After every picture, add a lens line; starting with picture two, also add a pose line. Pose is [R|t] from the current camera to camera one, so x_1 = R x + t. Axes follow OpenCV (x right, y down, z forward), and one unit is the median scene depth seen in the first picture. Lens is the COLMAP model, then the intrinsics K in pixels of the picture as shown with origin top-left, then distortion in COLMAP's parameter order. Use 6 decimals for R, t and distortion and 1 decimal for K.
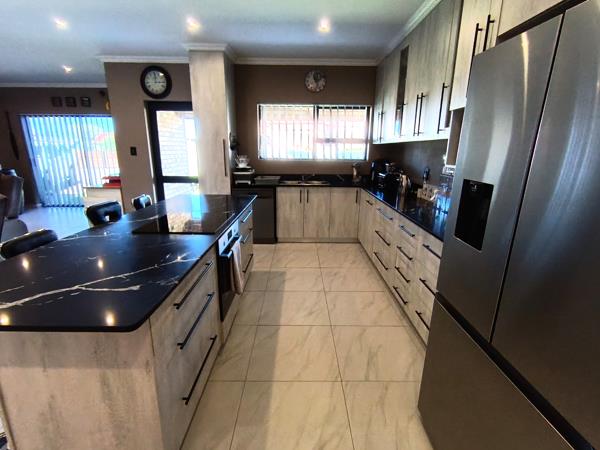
lens RADIAL K [[288.0, 0, 300.7], [0, 288.0, 229.0], [0, 0, 1]] dist [-0.001002, -0.000494]
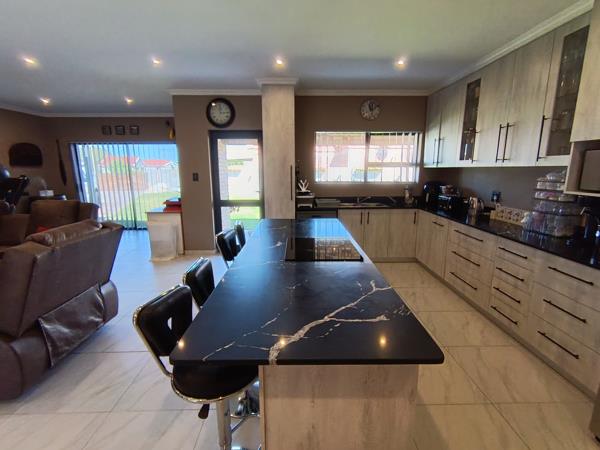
lens RADIAL K [[288.0, 0, 301.0], [0, 288.0, 222.5], [0, 0, 1]] dist [-0.001002, -0.000494]
pose [[0.999853, -0.015345, 0.007668, -0.226994], [0.015926, 0.996464, -0.082496, -0.016855], [-0.006375, 0.082606, 0.996562, -0.023533]]
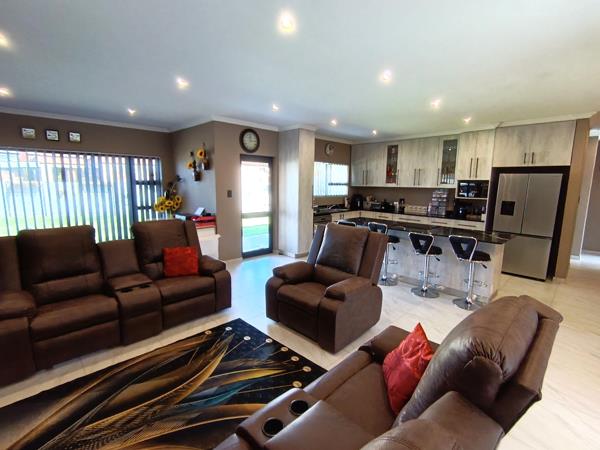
lens RADIAL K [[288.0, 0, 297.5], [0, 288.0, 221.8], [0, 0, 1]] dist [-0.001002, -0.000494]
pose [[0.723477, -0.093332, 0.684010, -1.296812], [0.178783, 0.982347, -0.055059, -0.049322], [-0.666796, 0.162123, 0.727392, -0.014280]]
